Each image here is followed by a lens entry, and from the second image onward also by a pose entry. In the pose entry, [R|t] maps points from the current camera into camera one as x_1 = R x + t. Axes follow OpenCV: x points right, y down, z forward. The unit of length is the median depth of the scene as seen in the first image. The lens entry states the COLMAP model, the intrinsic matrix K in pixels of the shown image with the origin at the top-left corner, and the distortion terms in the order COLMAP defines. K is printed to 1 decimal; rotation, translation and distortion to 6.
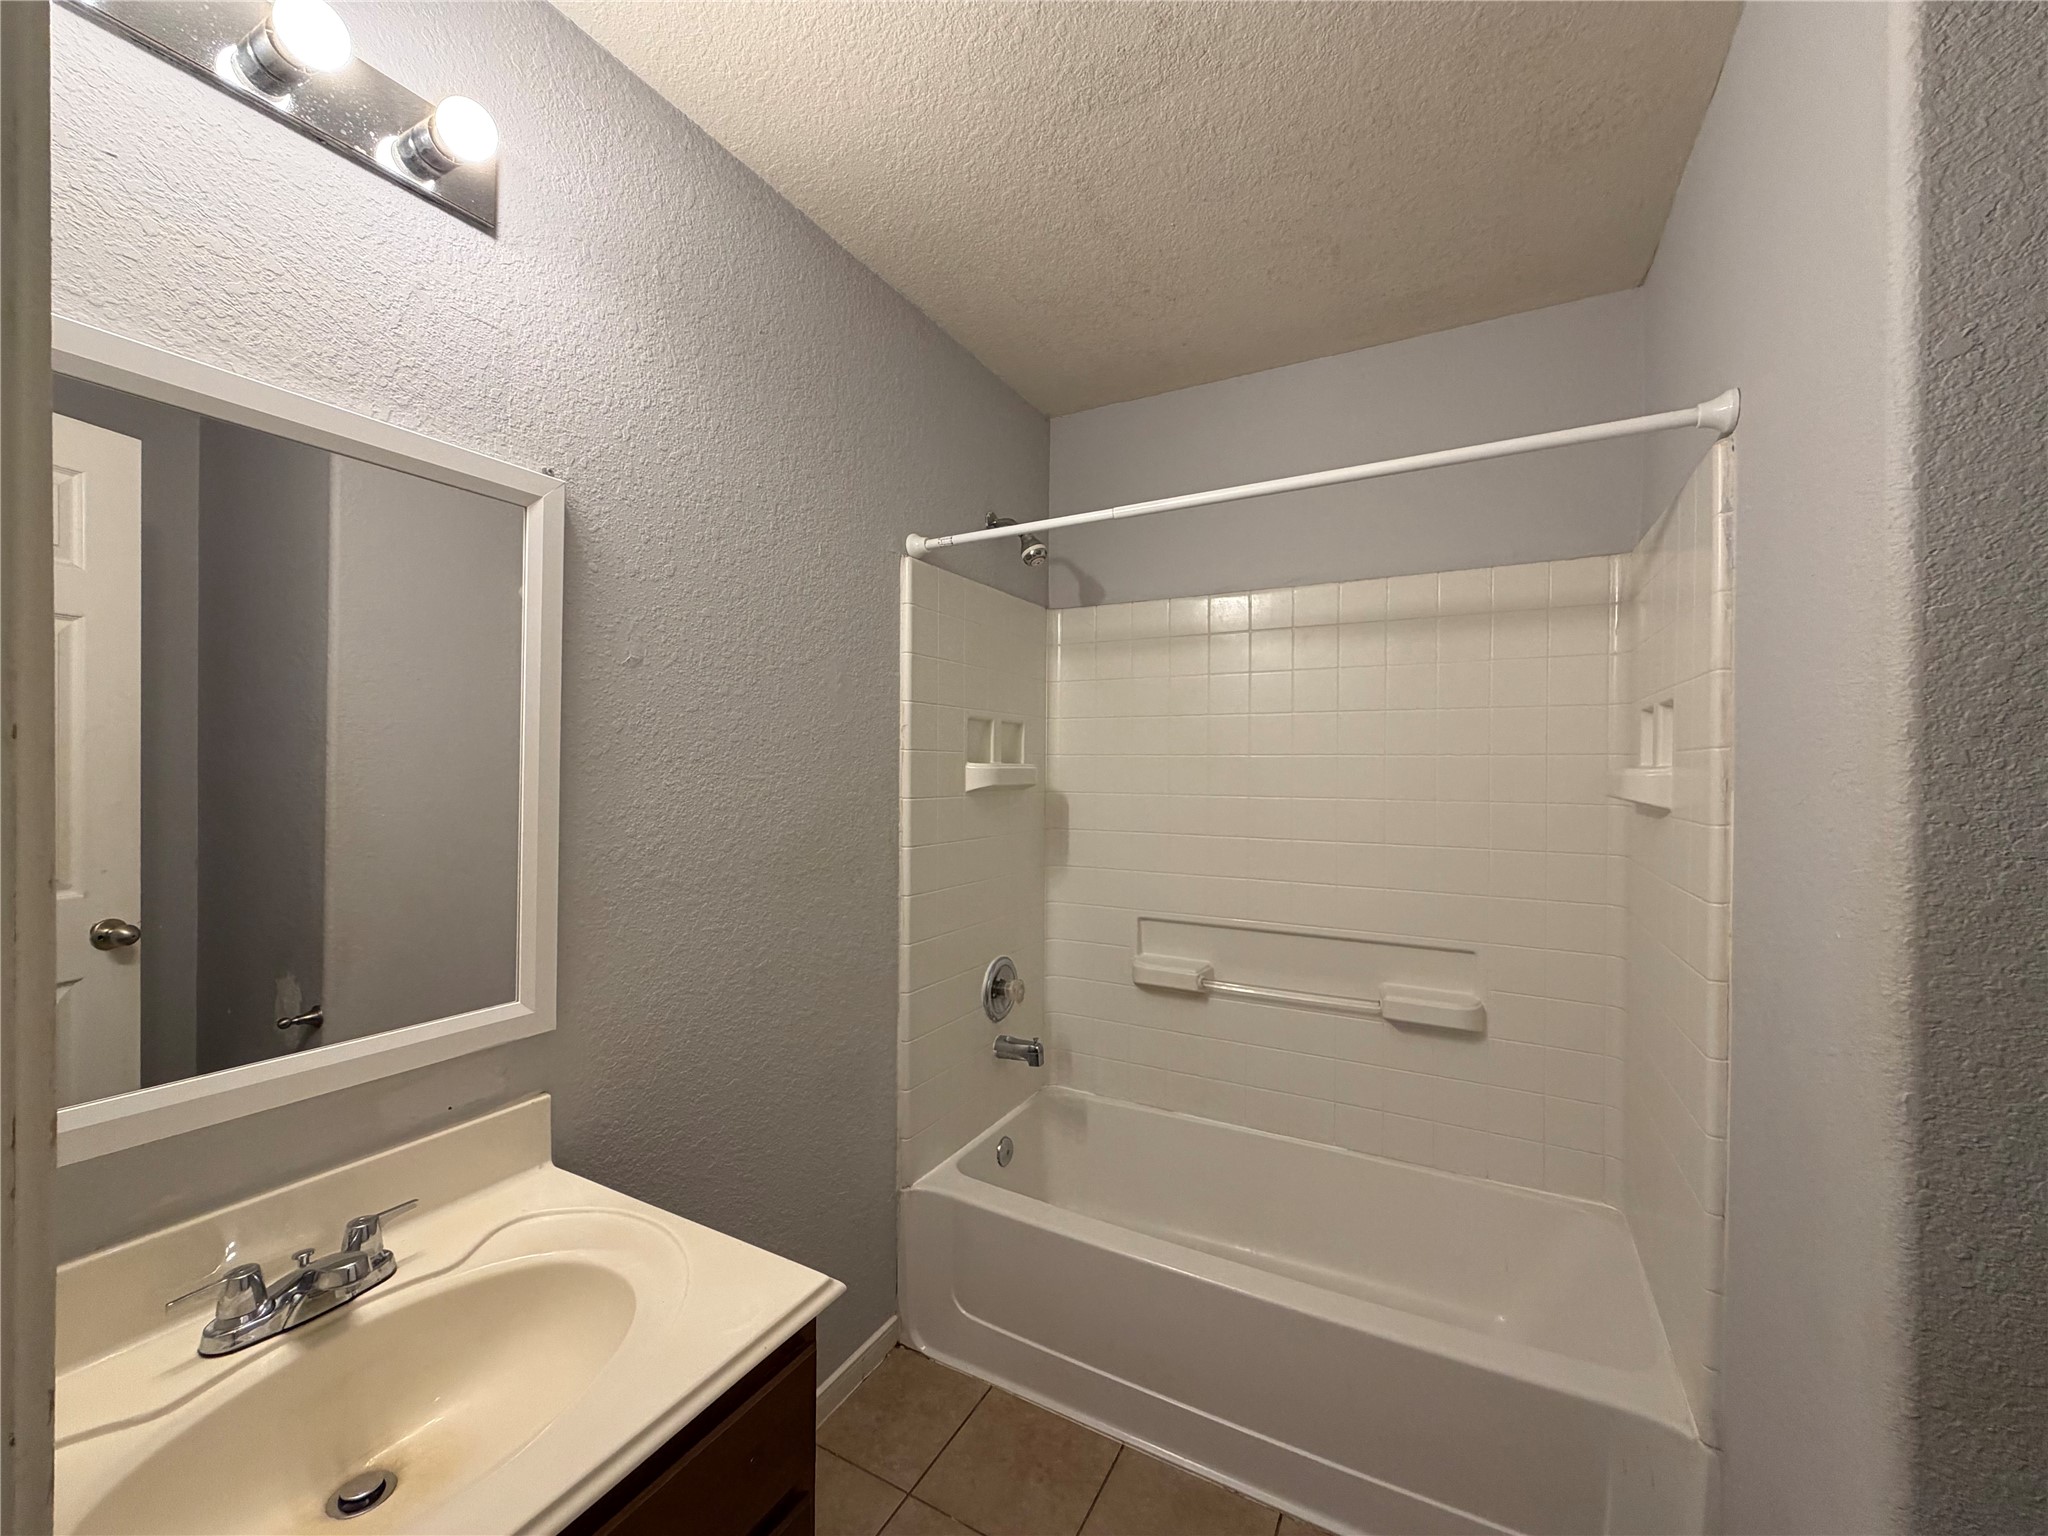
lens RADIAL K [[819.3, 0, 1015.5], [0, 819.3, 769.7], [0, 0, 1]] dist [0.001667, -0.000238]
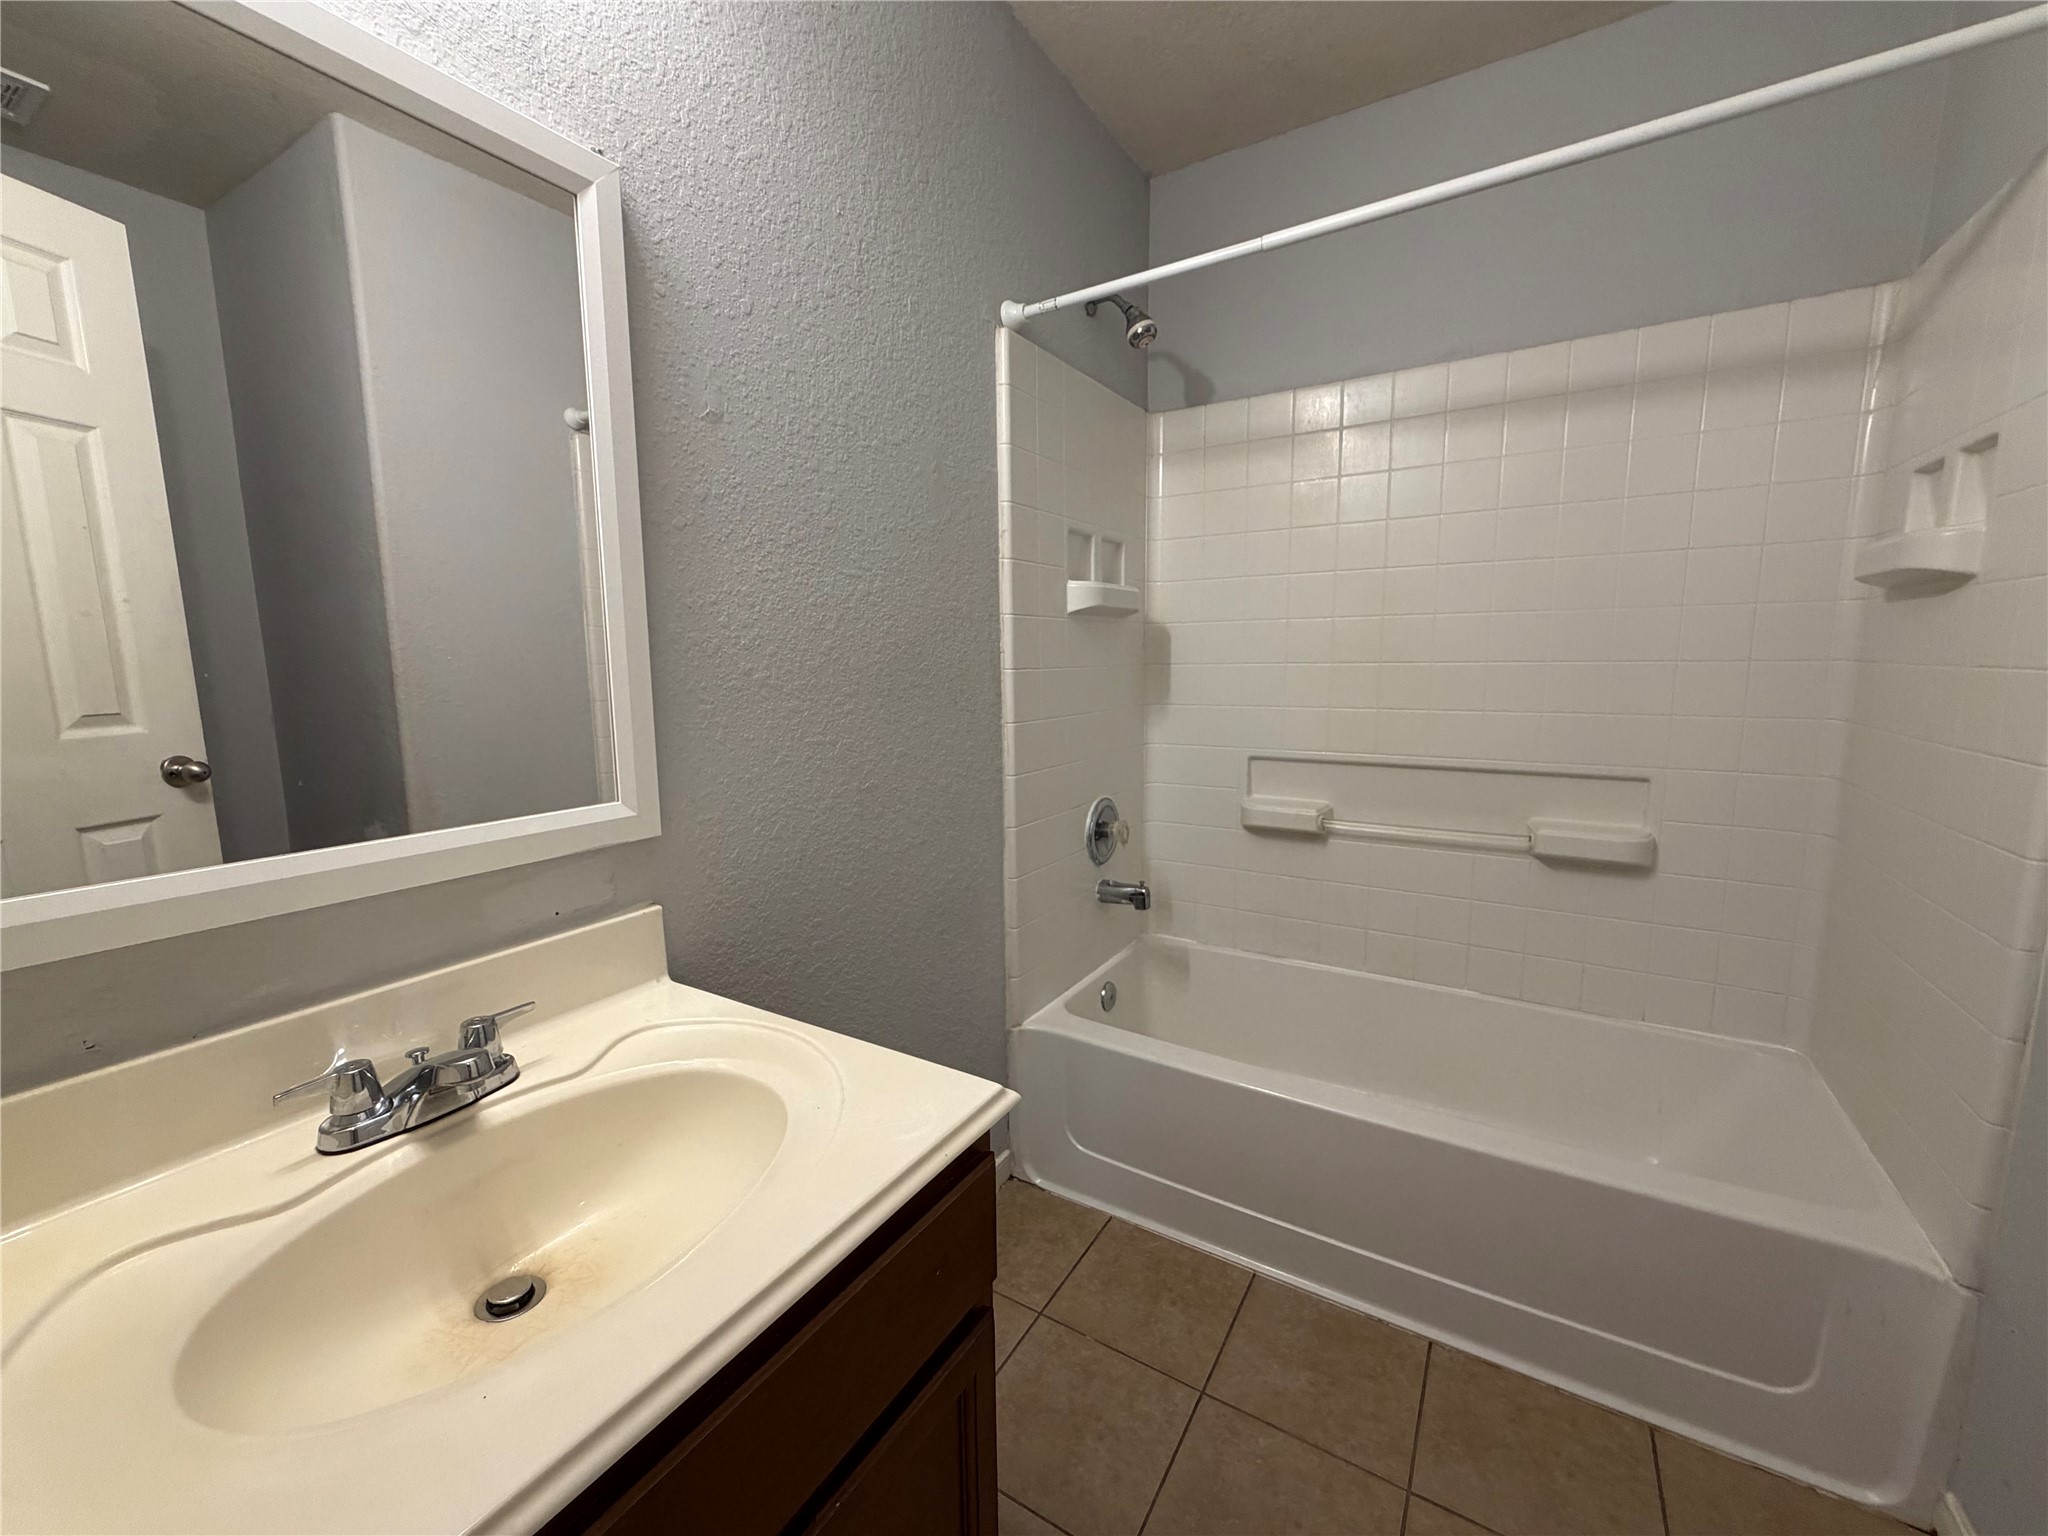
lens RADIAL K [[819.2, 0, 1014.7], [0, 819.2, 770.2], [0, 0, 1]] dist [-0.000448, 0.000591]
pose [[0.998413, -0.012105, -0.055006, -0.096236], [0.019448, 0.990656, 0.134988, 0.101672], [0.052858, -0.135844, 0.989319, 0.112285]]
